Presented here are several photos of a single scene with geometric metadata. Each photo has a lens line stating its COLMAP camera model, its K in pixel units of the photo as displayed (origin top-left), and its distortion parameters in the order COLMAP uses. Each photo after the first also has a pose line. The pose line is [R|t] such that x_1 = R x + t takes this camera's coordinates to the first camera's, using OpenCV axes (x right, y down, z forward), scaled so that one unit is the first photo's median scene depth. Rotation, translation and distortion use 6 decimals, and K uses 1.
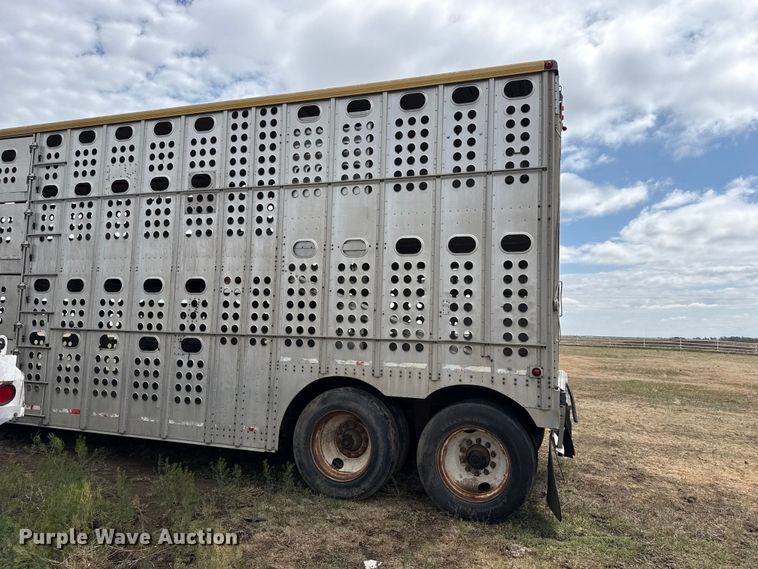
lens RADIAL K [[532.9, 0, 382.4], [0, 532.9, 281.5], [0, 0, 1]] dist [0.070220, -0.092516]
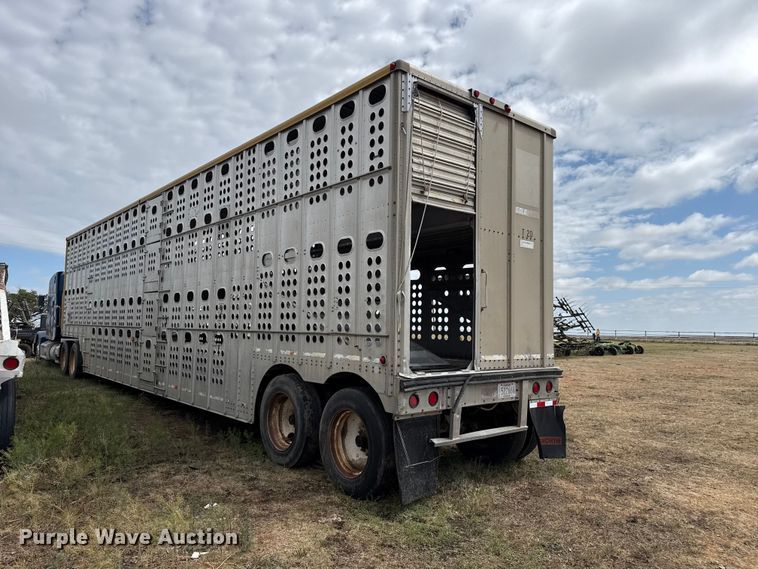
lens RADIAL K [[538.0, 0, 379.0], [0, 538.0, 284.5], [0, 0, 1]] dist [0.073380, -0.092358]
pose [[0.857660, -0.054862, -0.511282, 0.662253], [0.053157, 0.998425, -0.017964, 0.029405], [0.511463, -0.011771, 0.859225, 0.064739]]
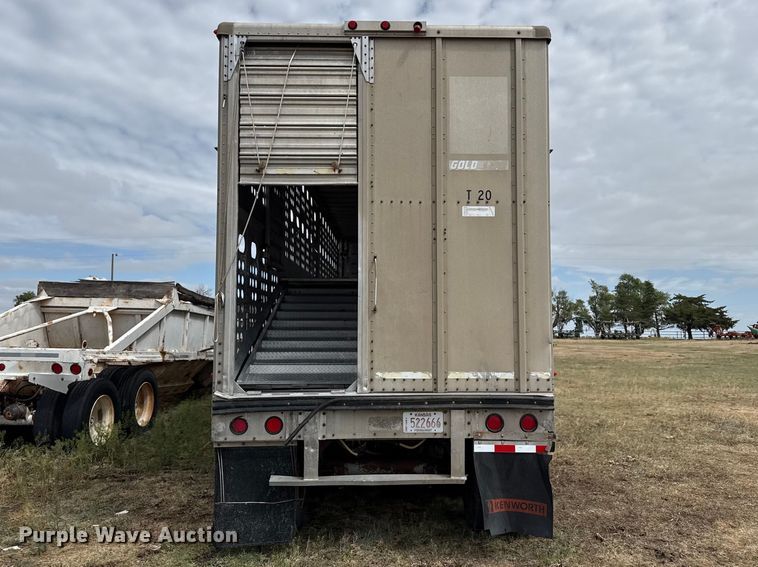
lens RADIAL K [[642.3, 0, 410.8], [0, 642.3, 272.6], [0, 0, 1]] dist [0.100546, -0.188567]
pose [[0.344554, -0.108098, -0.932522, 1.147815], [0.094223, 0.992314, -0.080216, 0.090927], [0.934026, -0.060226, 0.352091, 0.743518]]
